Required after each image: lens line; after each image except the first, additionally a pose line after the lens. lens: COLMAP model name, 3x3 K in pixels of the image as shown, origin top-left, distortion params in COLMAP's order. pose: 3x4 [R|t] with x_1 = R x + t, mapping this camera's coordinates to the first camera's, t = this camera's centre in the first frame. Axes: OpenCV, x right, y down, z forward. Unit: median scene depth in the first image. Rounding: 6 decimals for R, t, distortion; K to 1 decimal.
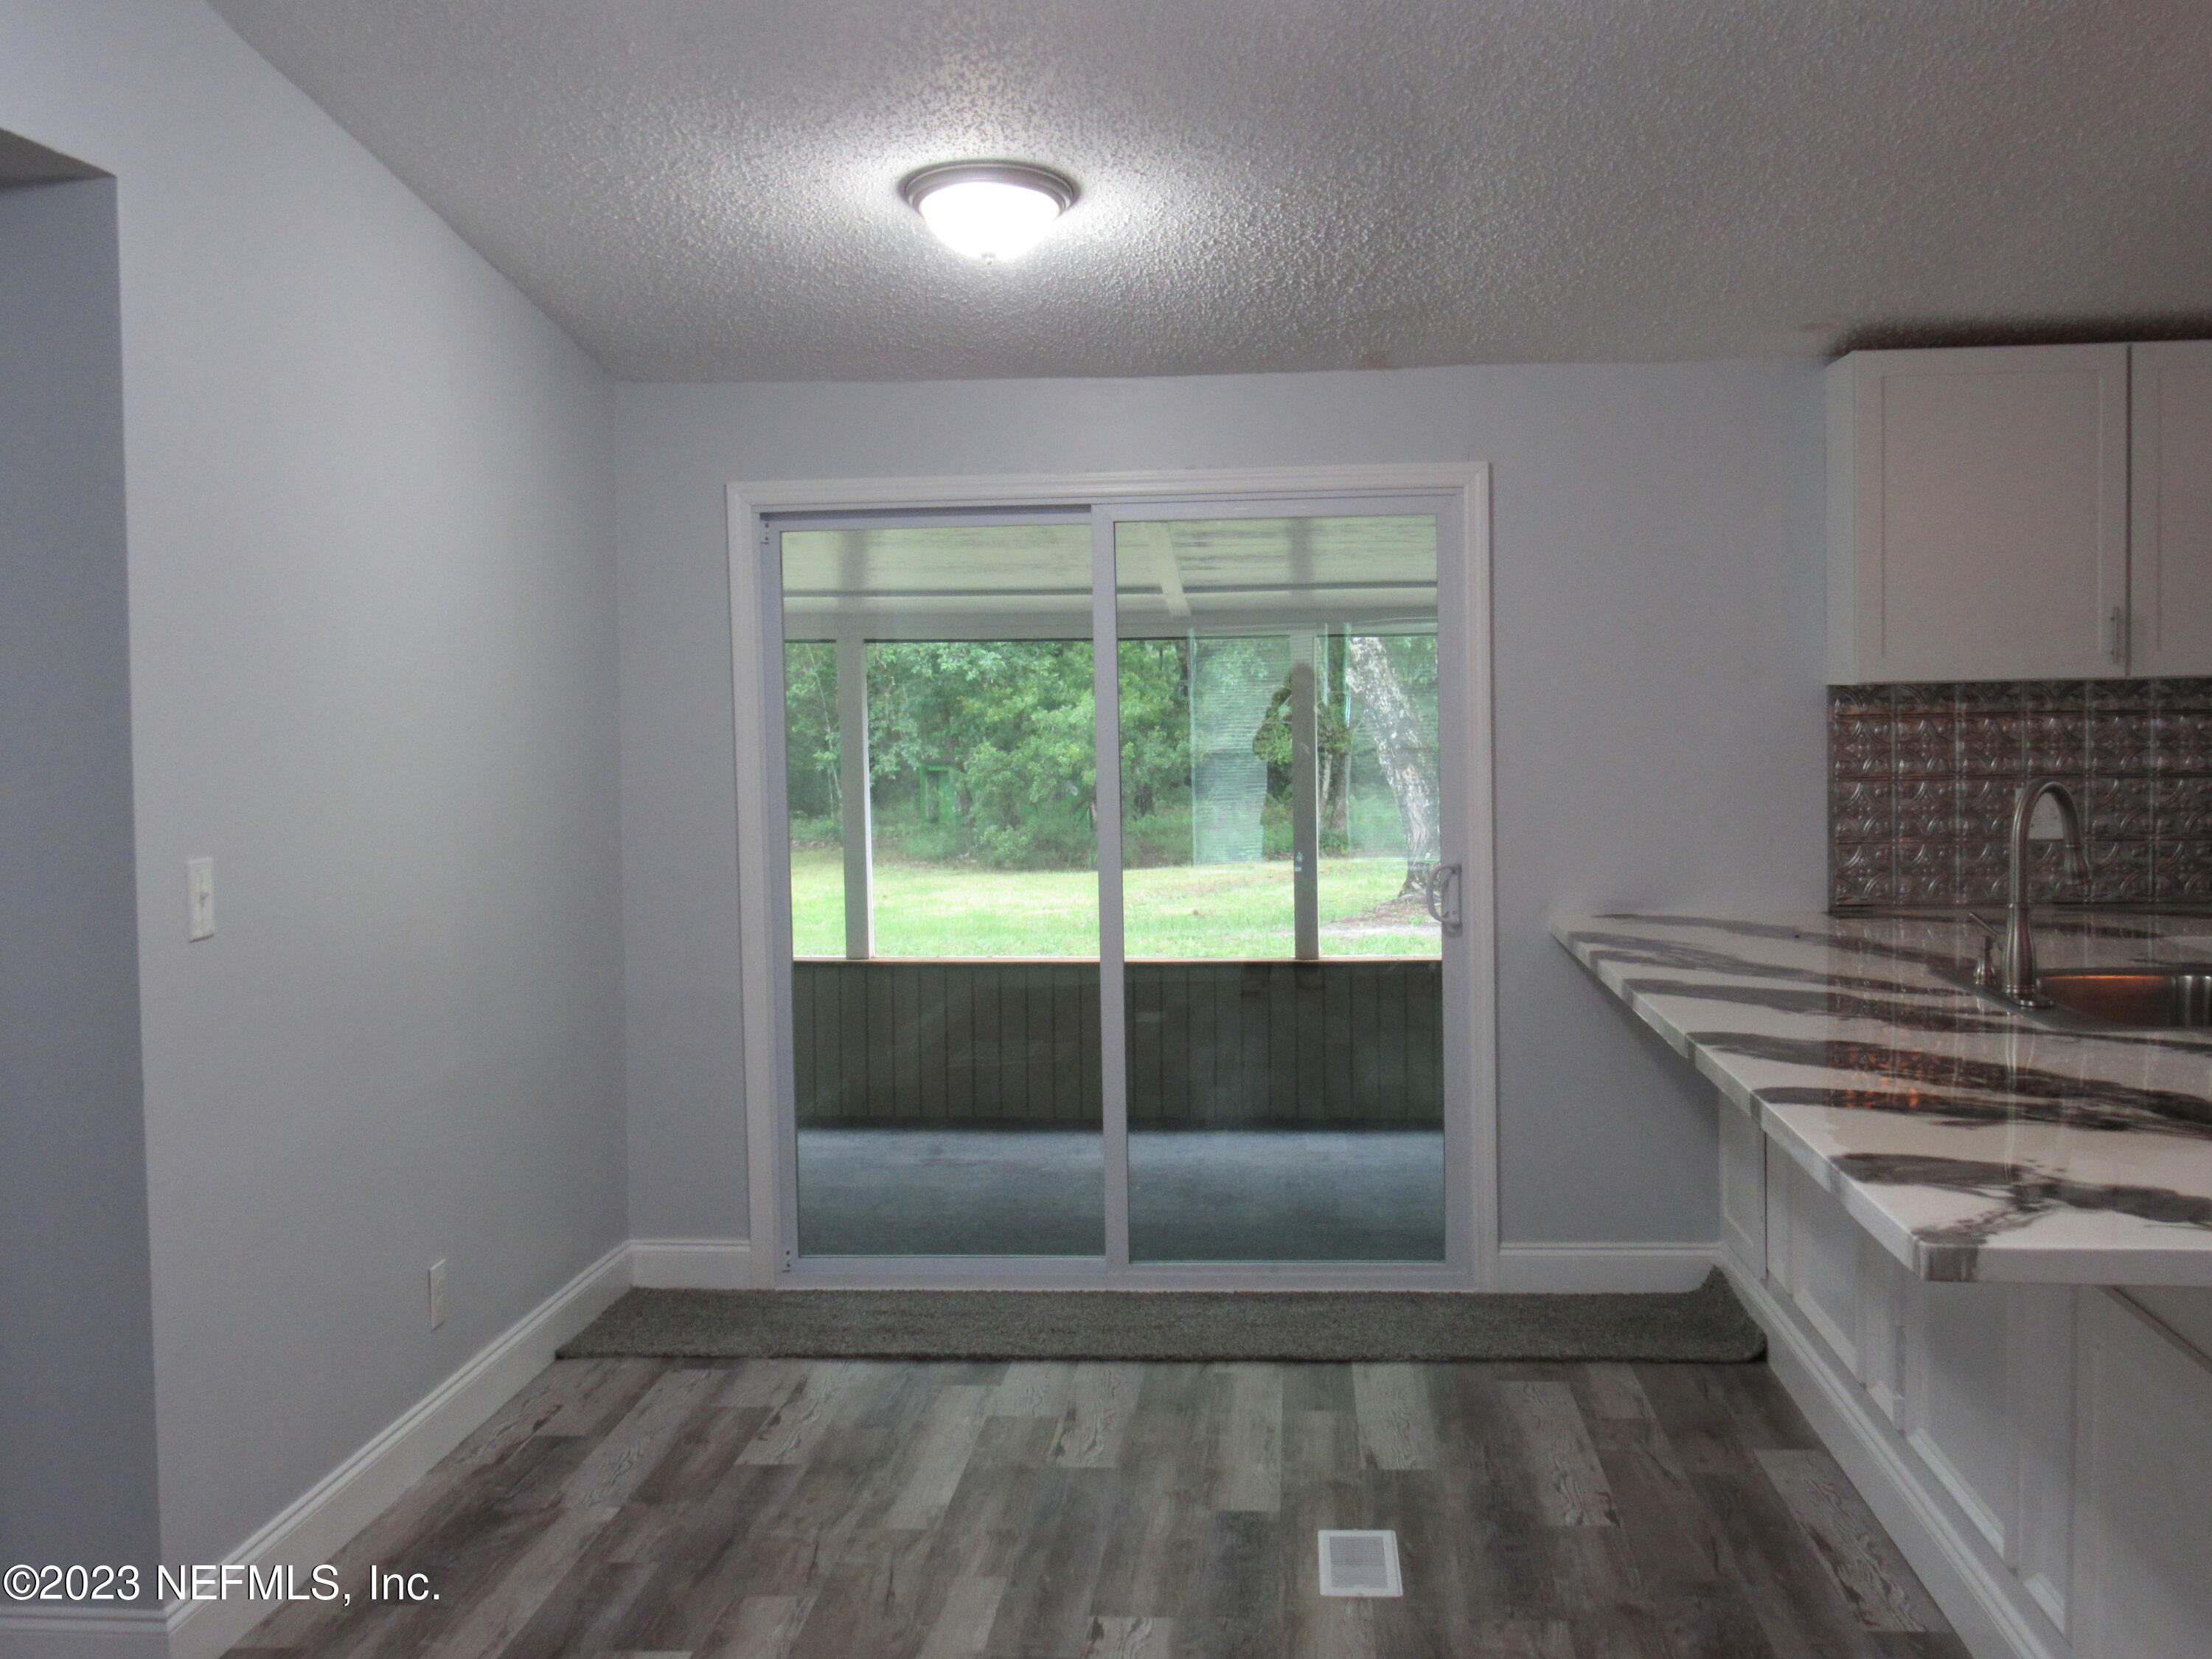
lens RADIAL K [[2415.7, 0, 1106.0], [0, 2415.7, 829.5], [0, 0, 1]] dist [-0.013476, -0.002191]
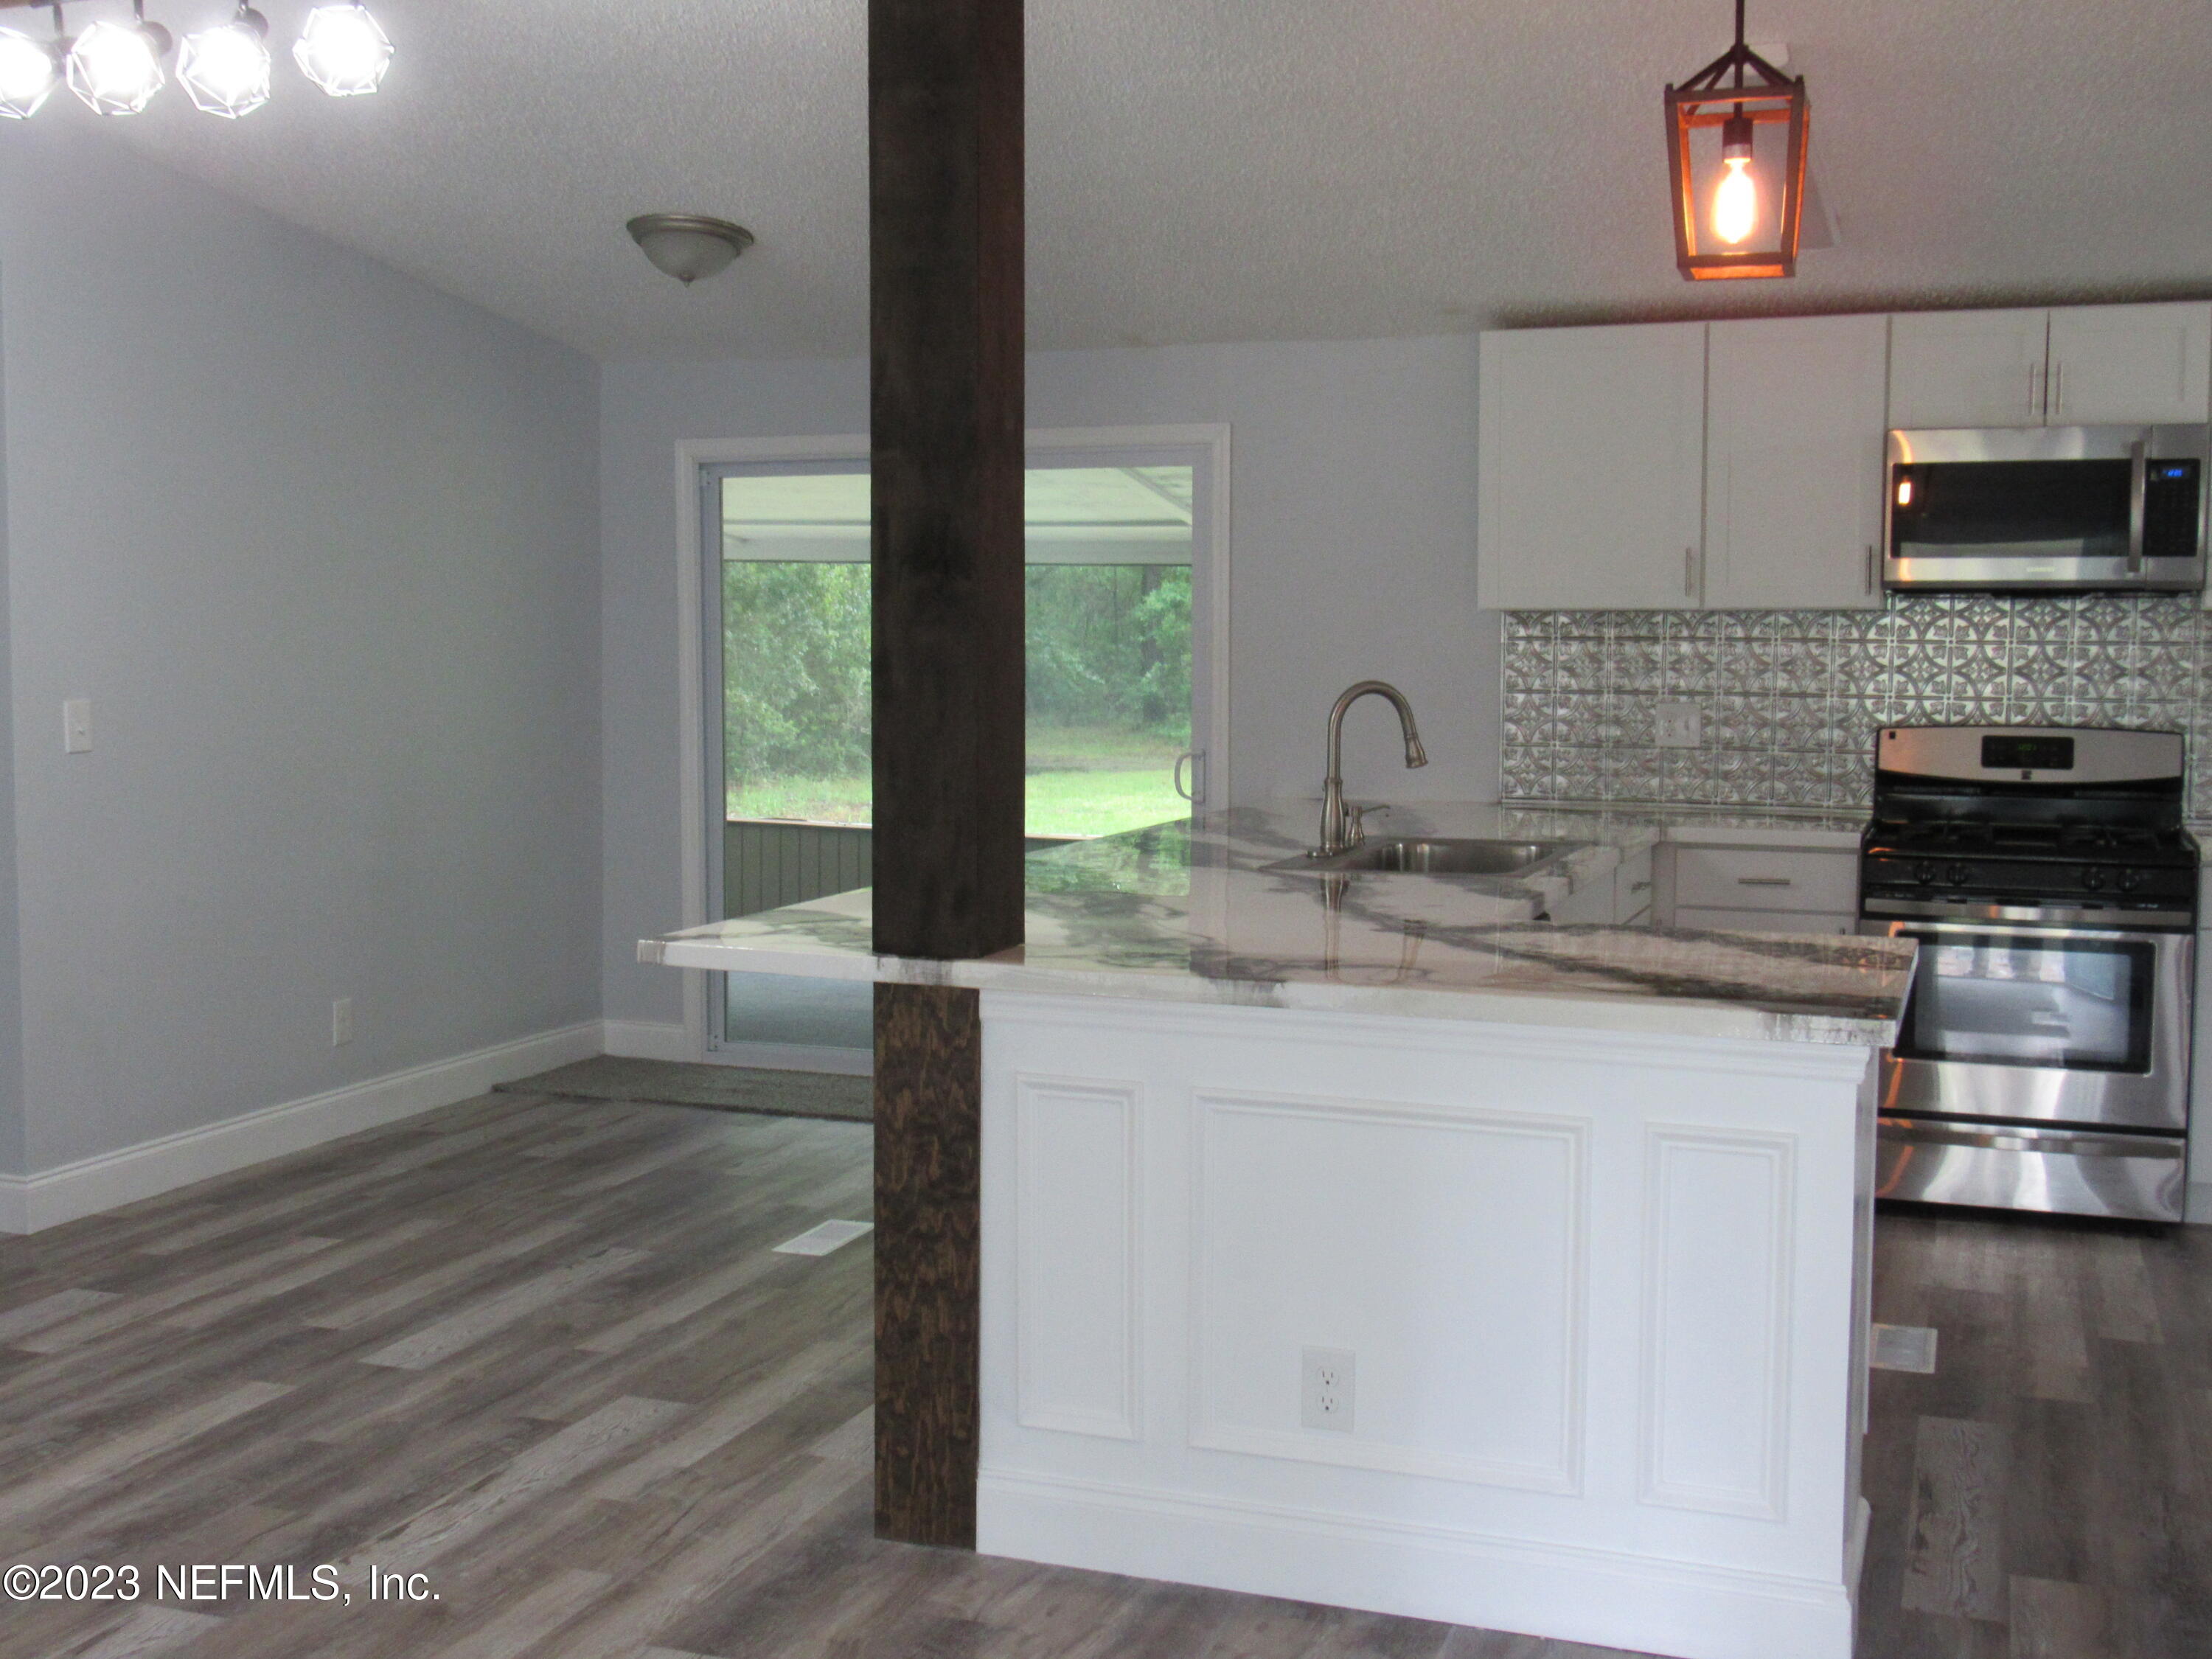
lens RADIAL K [[2415.7, 0, 1106.0], [0, 2415.7, 829.5], [0, 0, 1]] dist [-0.013476, -0.002191]
pose [[0.962181, 0.042560, -0.269066, 0.474330], [-0.033922, 0.998751, 0.036675, 0.011233], [0.270291, -0.026160, 0.962423, -0.214380]]
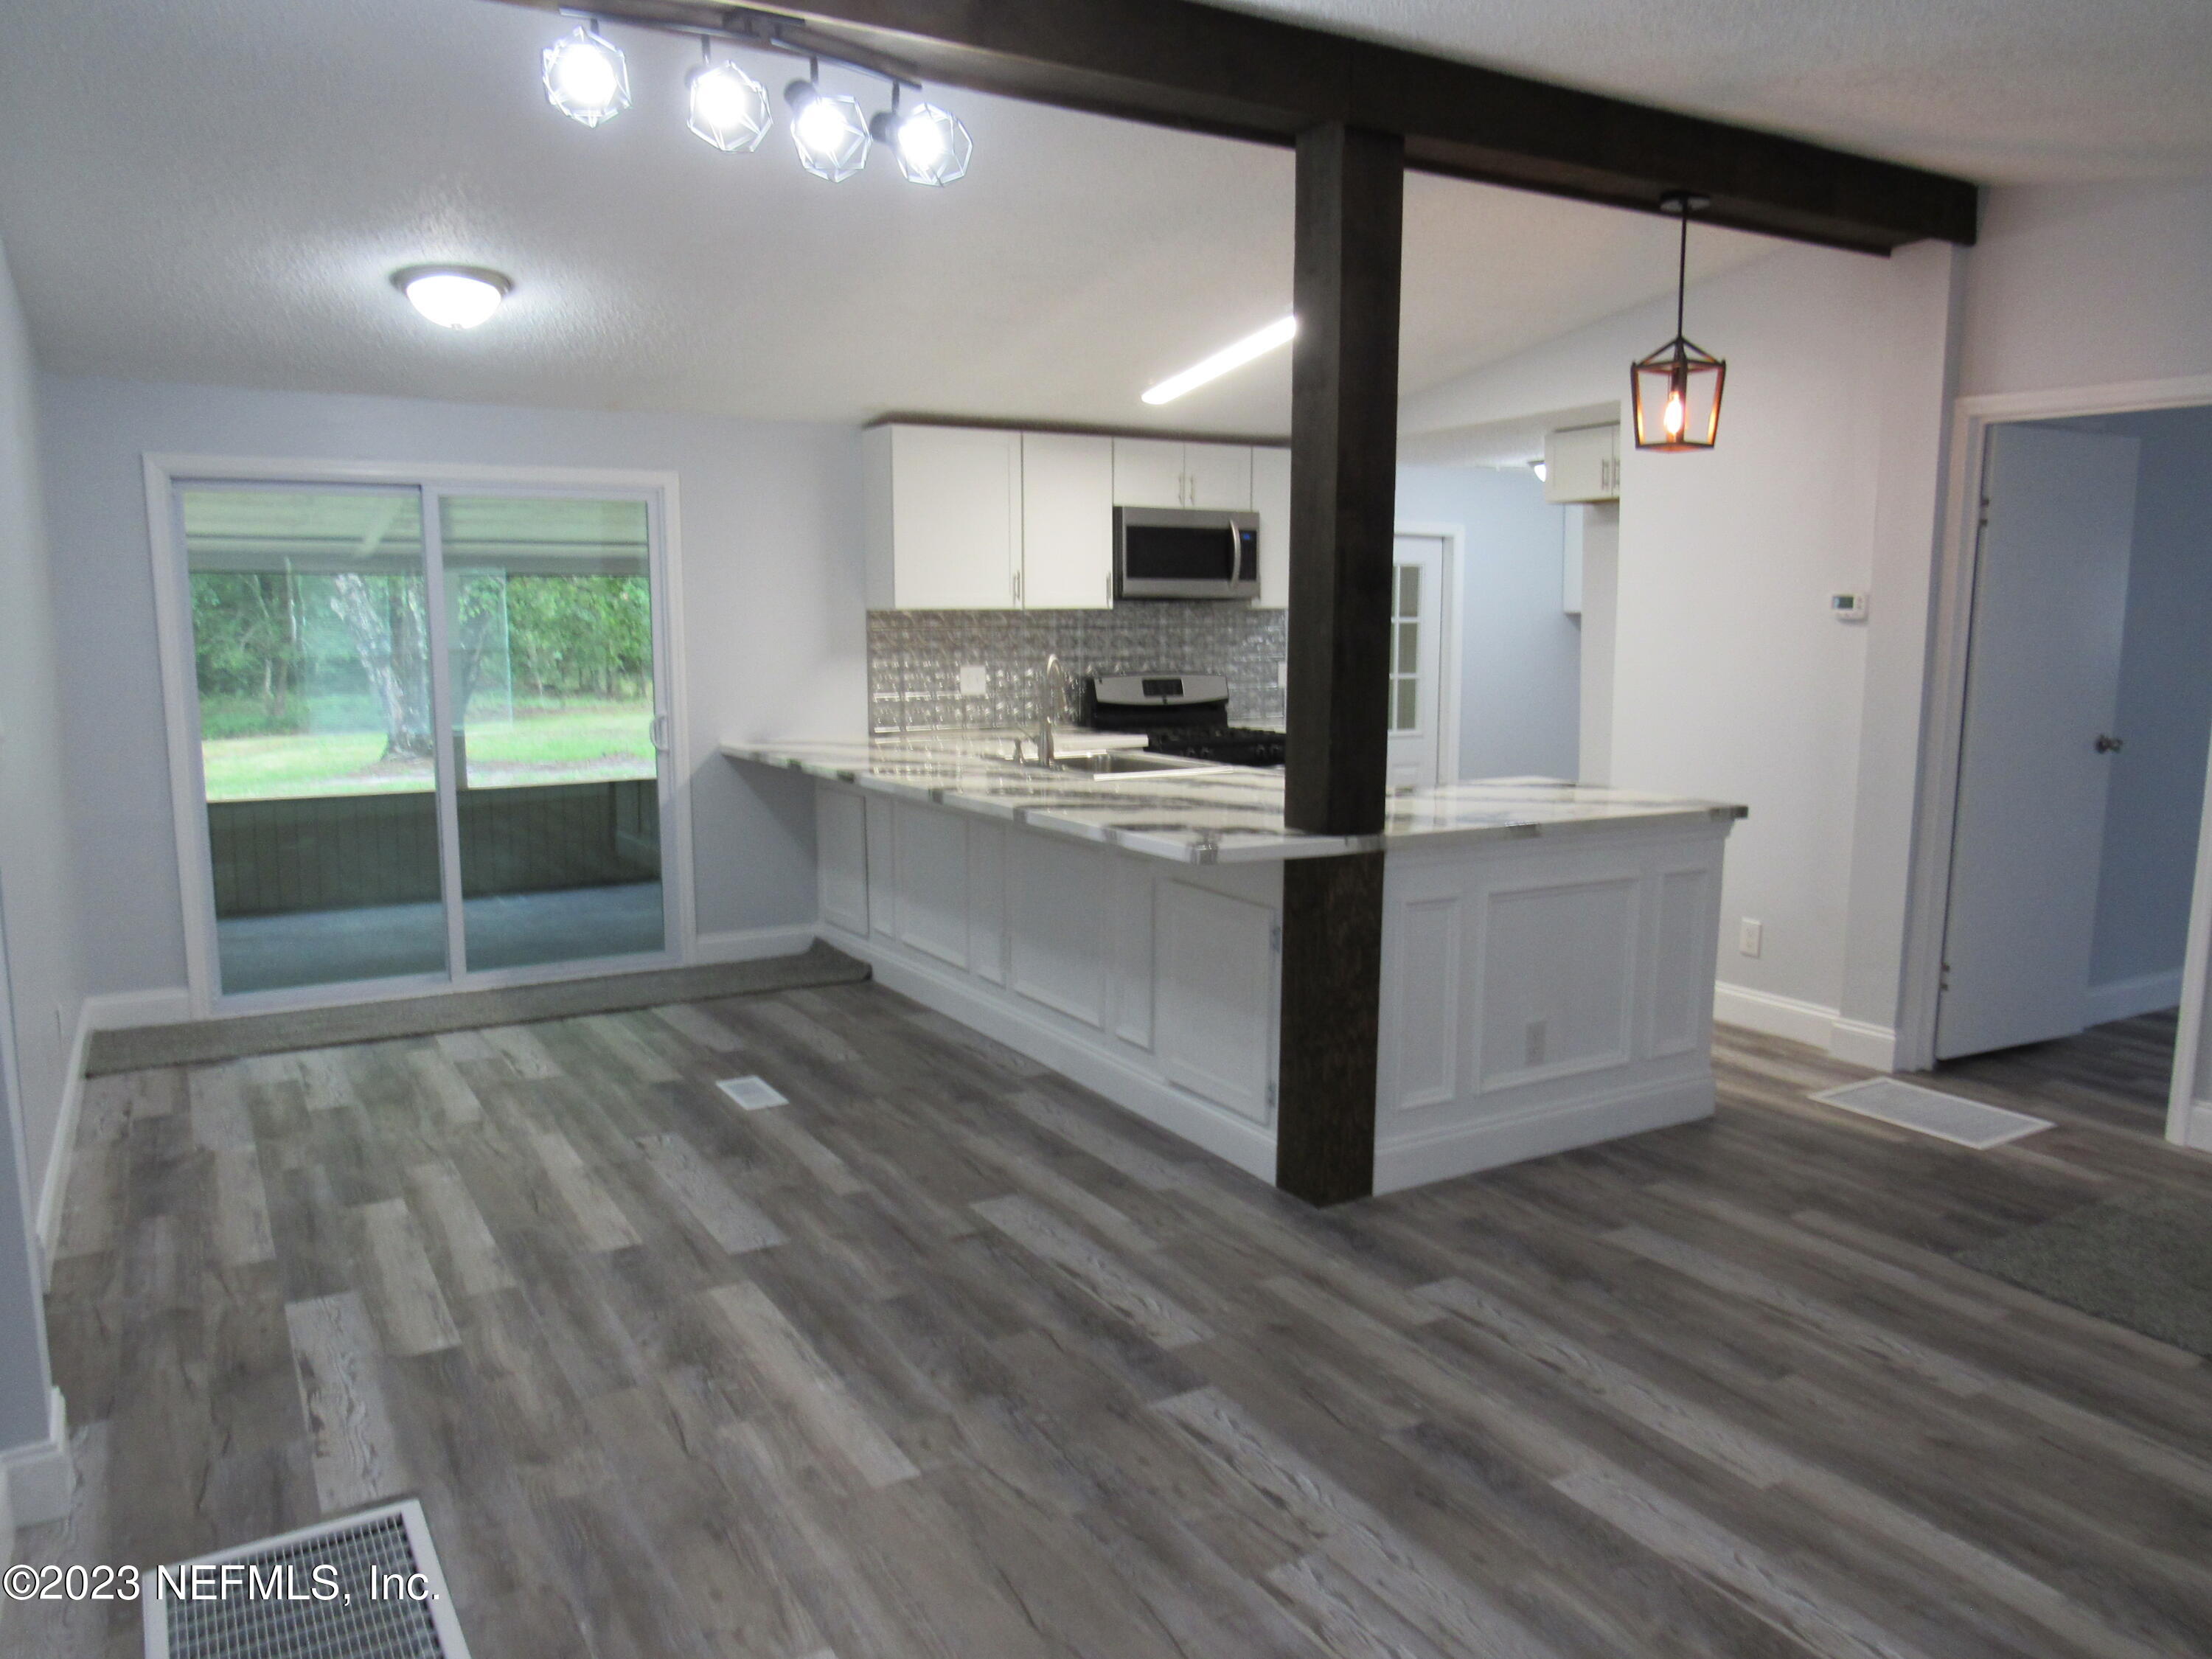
lens RADIAL K [[1586.8, 0, 1098.4], [0, 1586.8, 838.5], [0, 0, 1]] dist [-0.027381, 0.005619]
pose [[0.820619, -0.064971, 0.567771, -0.262654], [0.019174, 0.996087, 0.086270, 0.012398], [-0.571154, -0.059908, 0.818654, -0.085039]]
